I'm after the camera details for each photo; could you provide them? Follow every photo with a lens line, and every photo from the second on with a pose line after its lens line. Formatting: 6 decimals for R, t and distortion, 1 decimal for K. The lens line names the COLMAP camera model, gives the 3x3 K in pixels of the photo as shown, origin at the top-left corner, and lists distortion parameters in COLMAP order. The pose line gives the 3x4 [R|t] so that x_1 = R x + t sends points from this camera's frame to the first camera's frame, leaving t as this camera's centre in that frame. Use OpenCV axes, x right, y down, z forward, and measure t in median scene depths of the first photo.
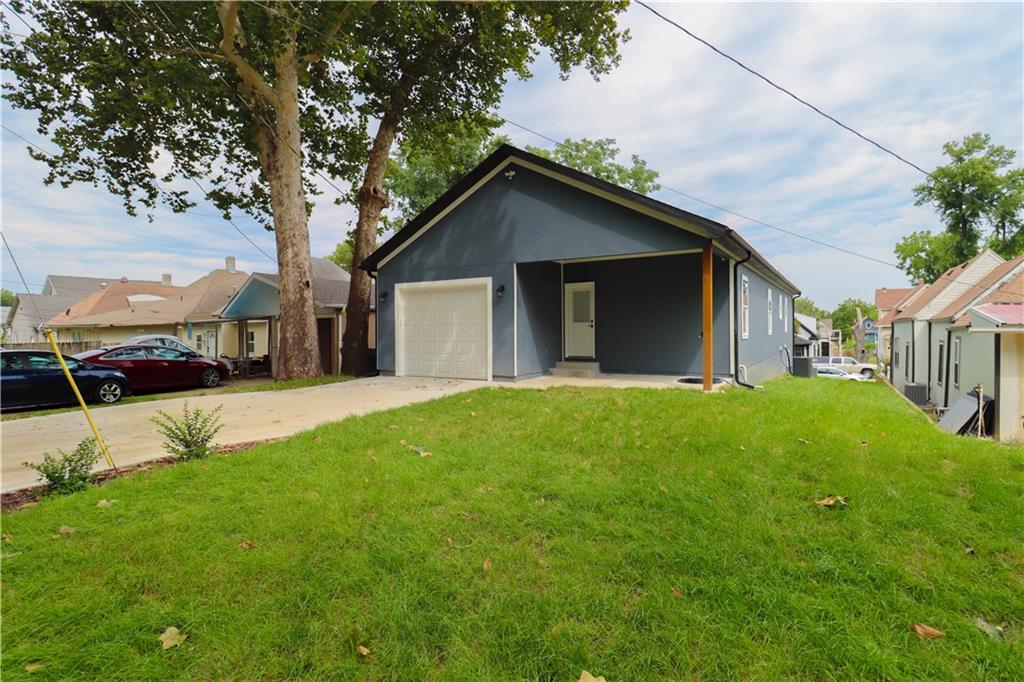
lens RADIAL K [[501.7, 0, 512.0], [0, 501.7, 341.0], [0, 0, 1]] dist [0.000005, -0.000024]
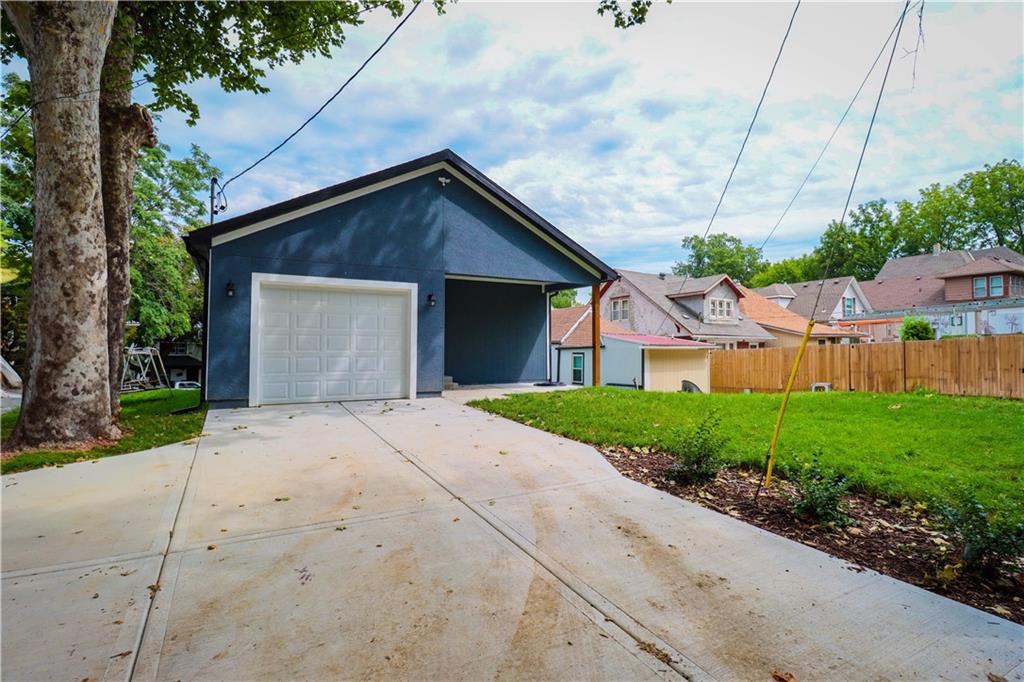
lens RADIAL K [[501.7, 0, 512.0], [0, 501.7, 341.0], [0, 0, 1]] dist [0.000005, -0.000024]
pose [[0.511898, 0.022687, 0.858747, -0.712251], [0.016374, 0.999212, -0.036158, 0.011960], [-0.858890, 0.032570, 0.511123, 0.381076]]
